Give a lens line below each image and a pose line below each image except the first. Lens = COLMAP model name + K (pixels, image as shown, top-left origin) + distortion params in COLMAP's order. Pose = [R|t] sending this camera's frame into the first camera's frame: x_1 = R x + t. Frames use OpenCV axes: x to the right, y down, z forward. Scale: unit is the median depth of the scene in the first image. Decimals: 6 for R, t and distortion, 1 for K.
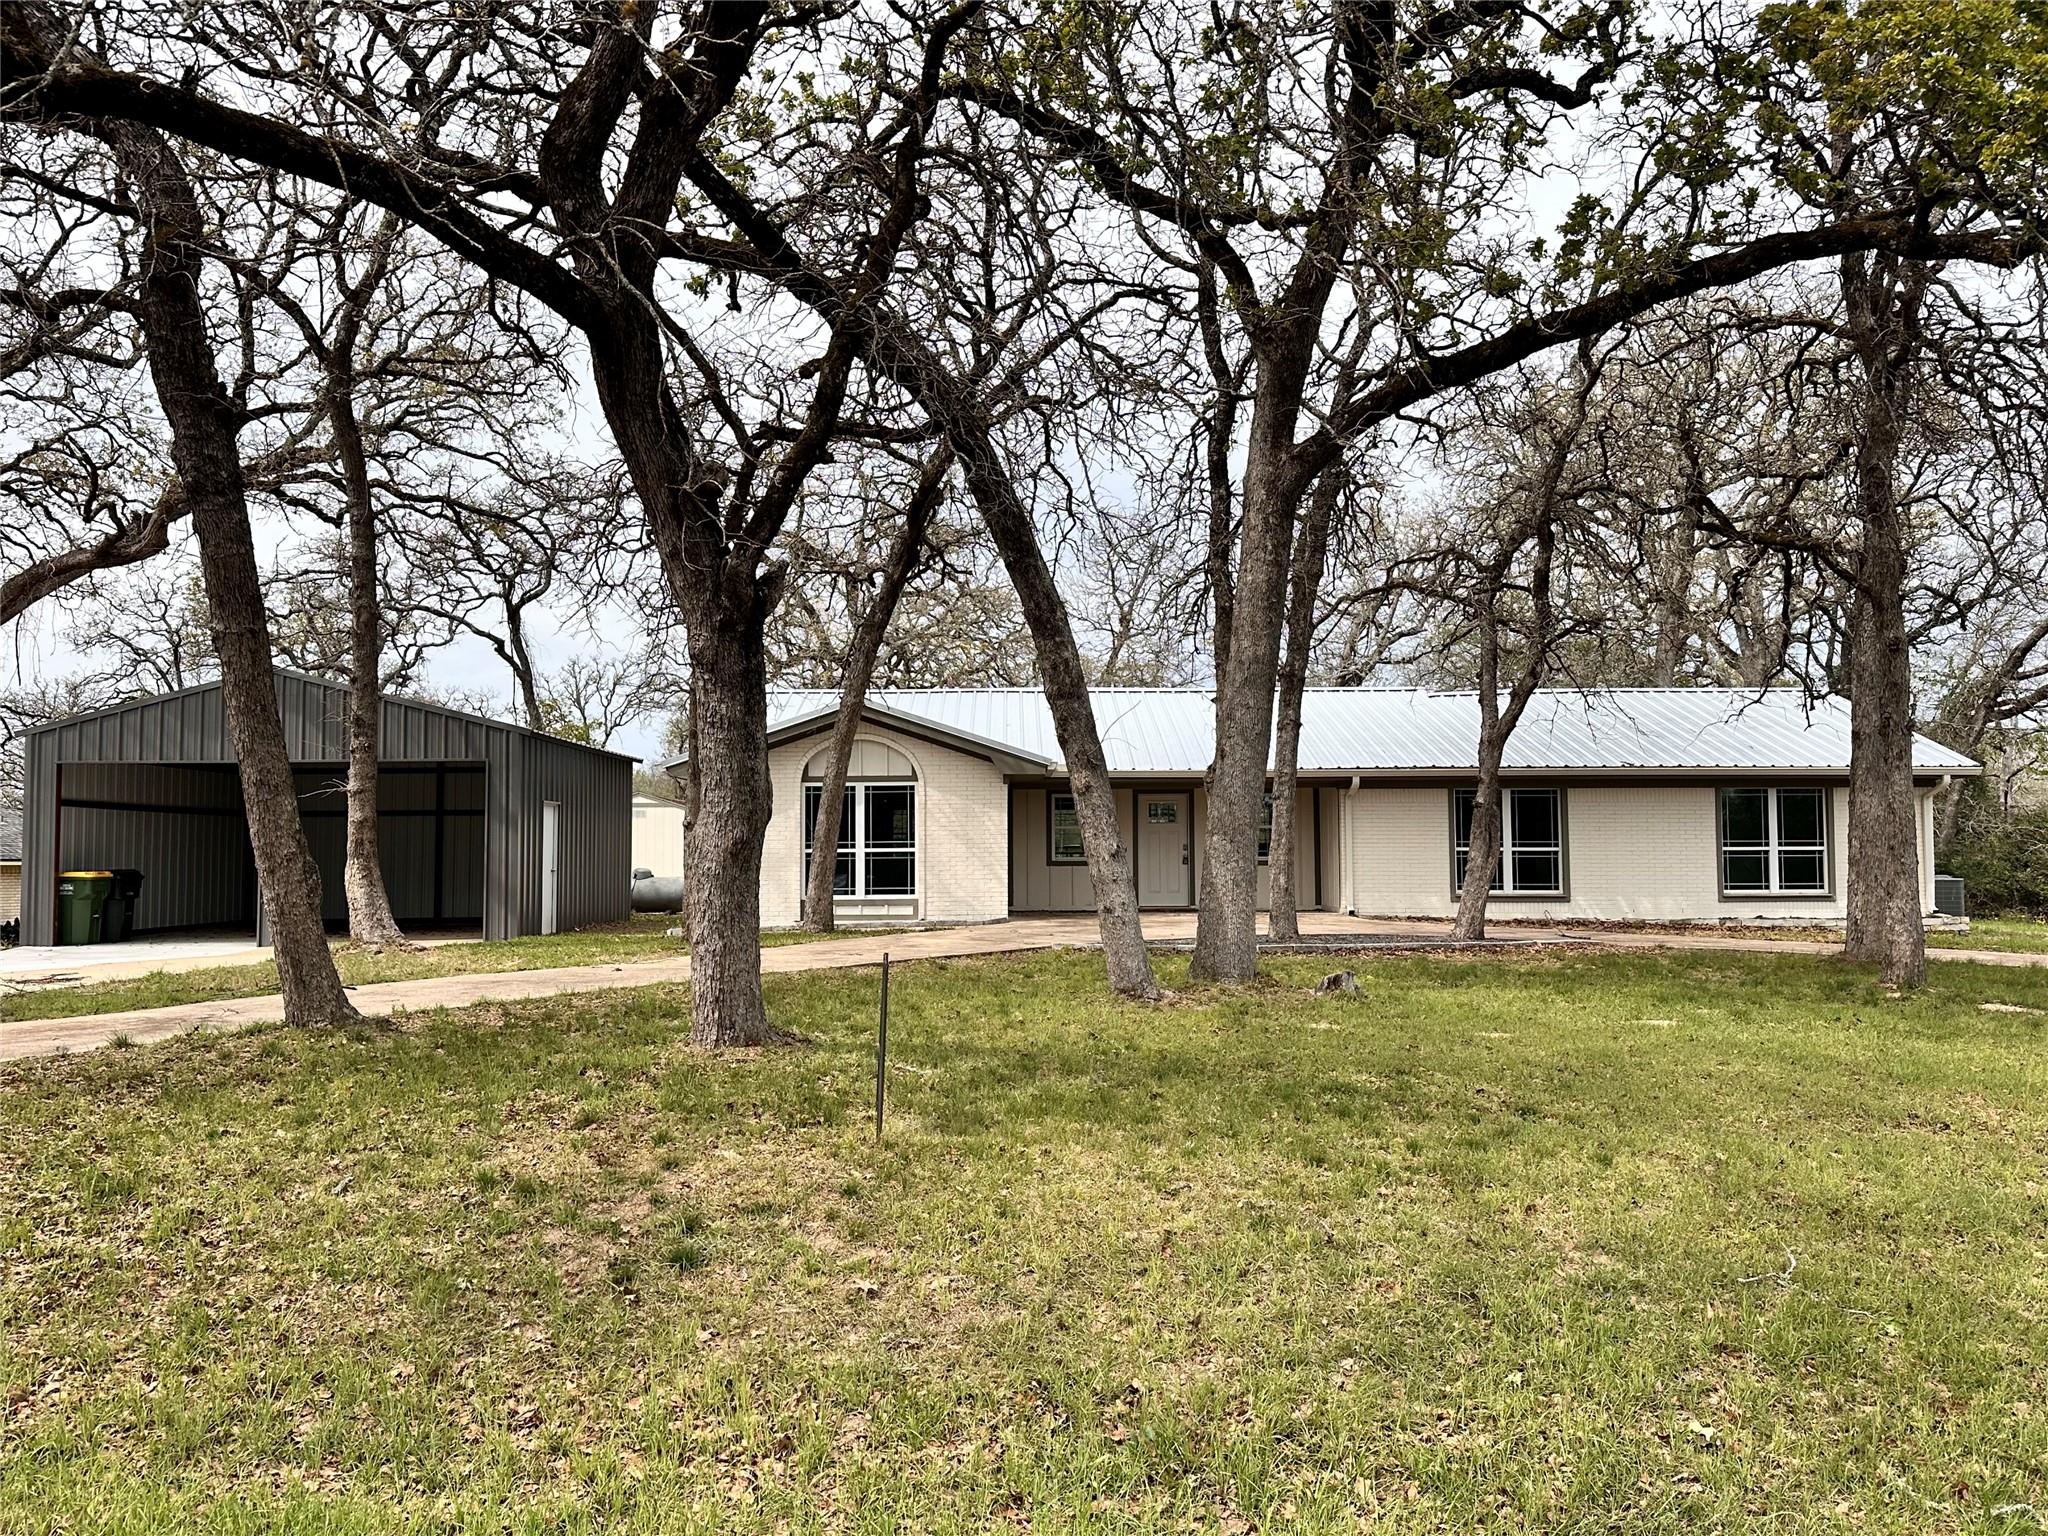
lens RADIAL K [[1654.2, 0, 1022.5], [0, 1654.2, 771.9], [0, 0, 1]] dist [0.112961, -0.021278]
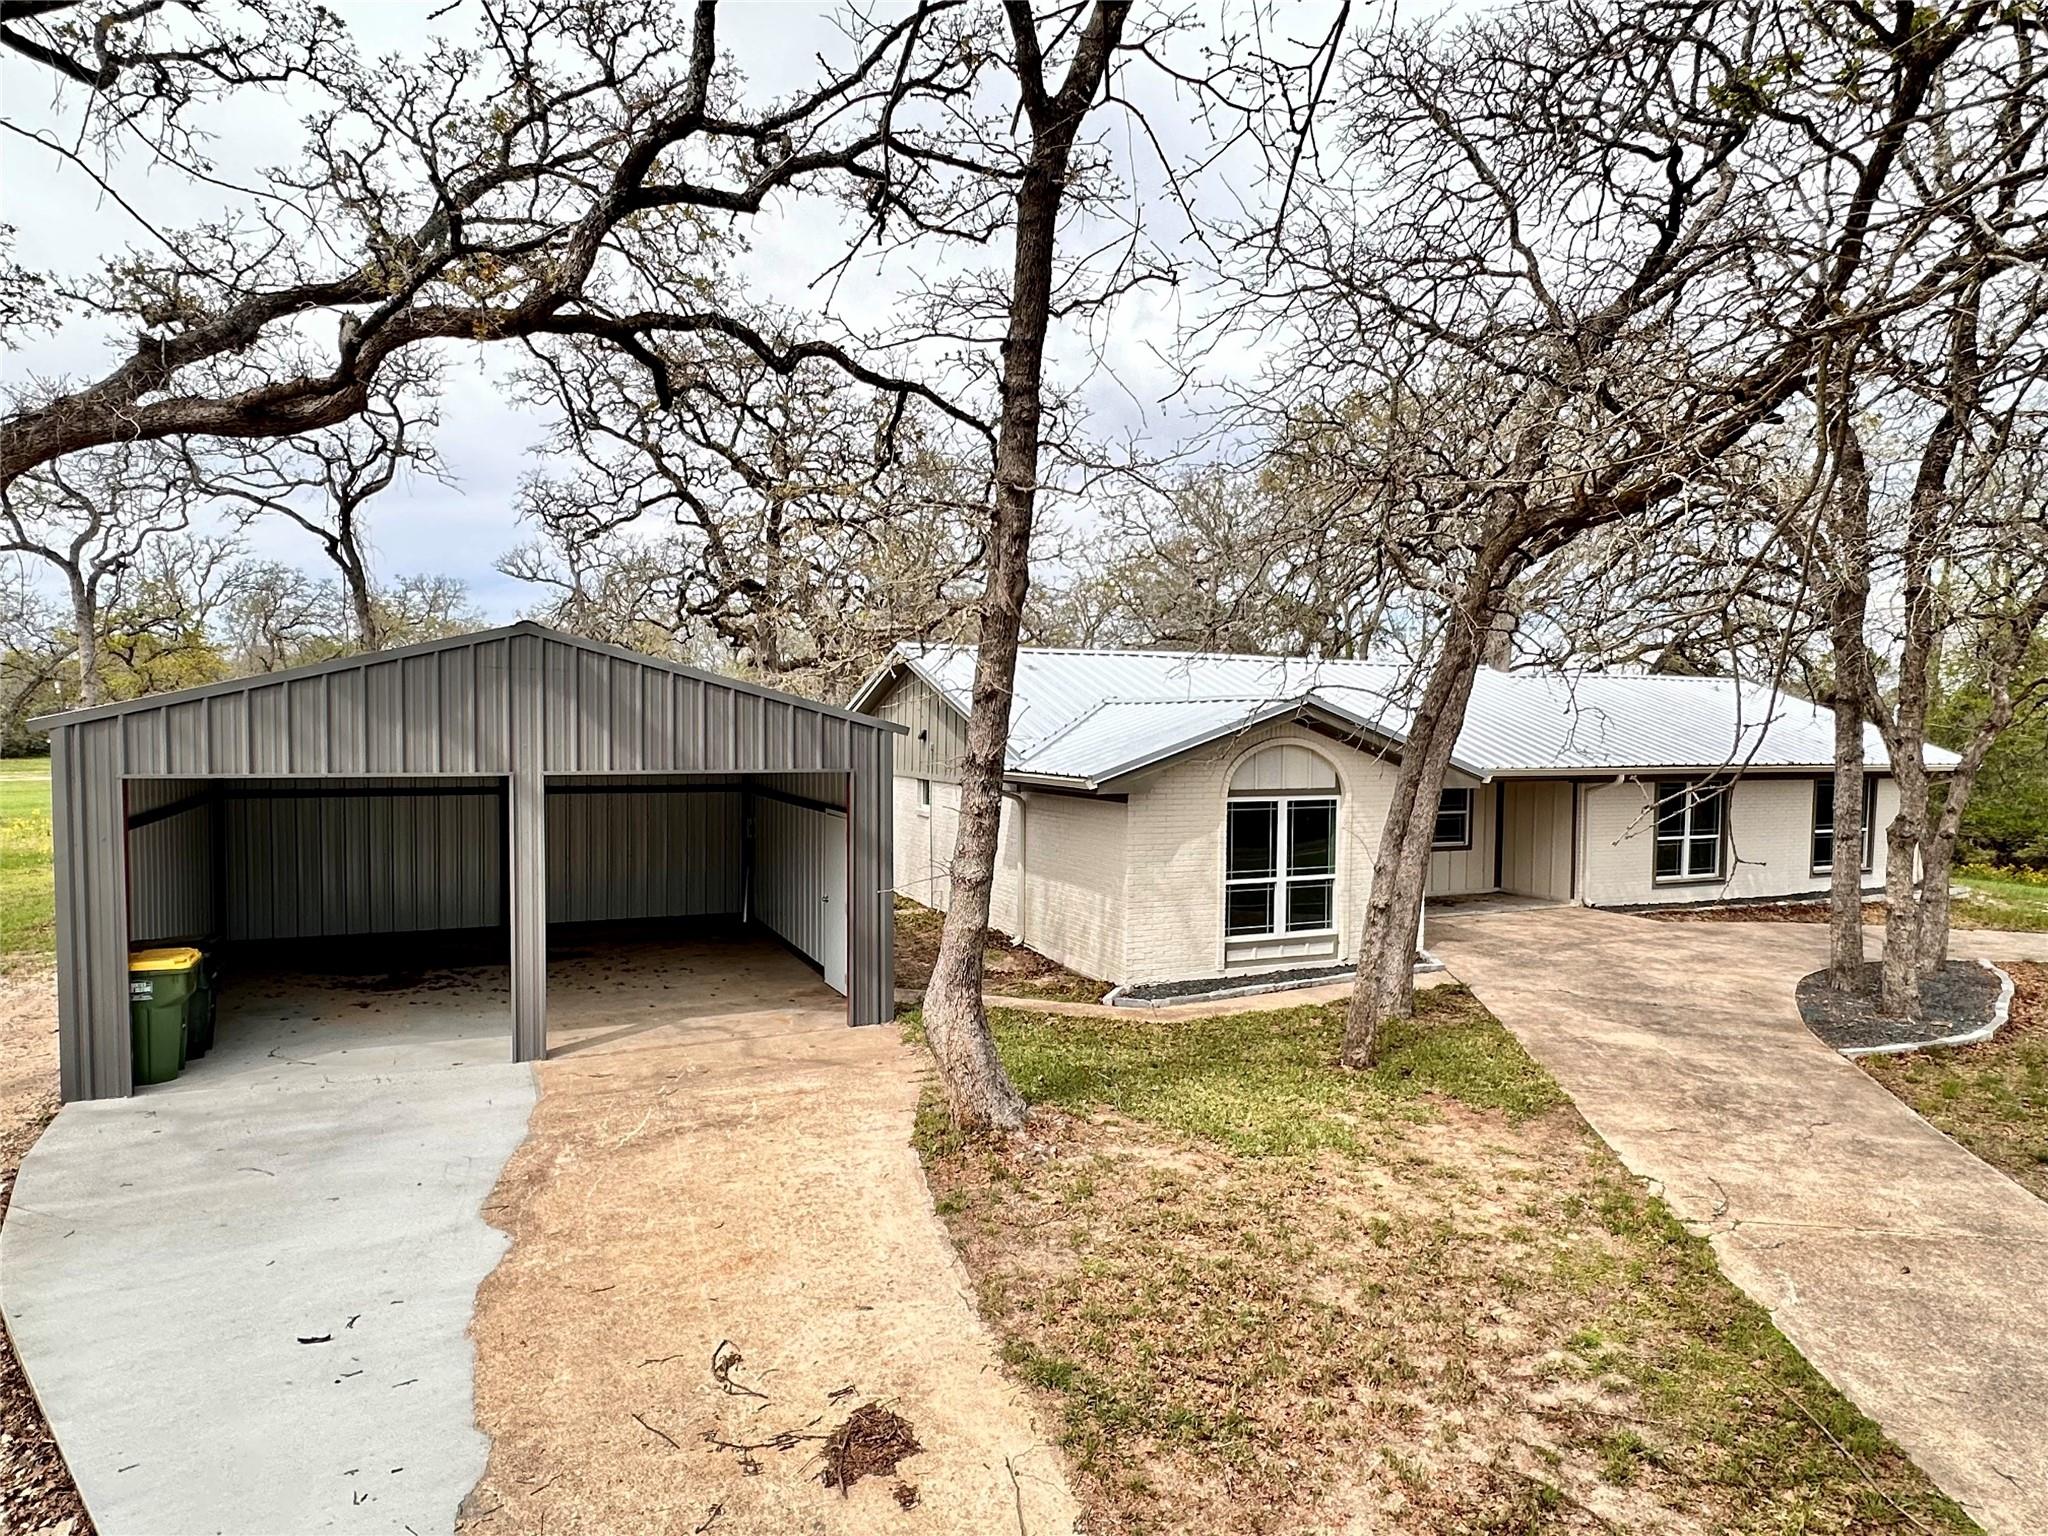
lens RADIAL K [[1235.4, 0, 1032.7], [0, 1235.4, 767.9], [0, 0, 1]] dist [-0.009437, 0.001565]
pose [[0.907893, -0.000599, 0.419201, -0.888434], [-0.039085, 0.995522, 0.086072, -0.105326], [-0.417375, -0.094528, 0.903804, 0.959096]]
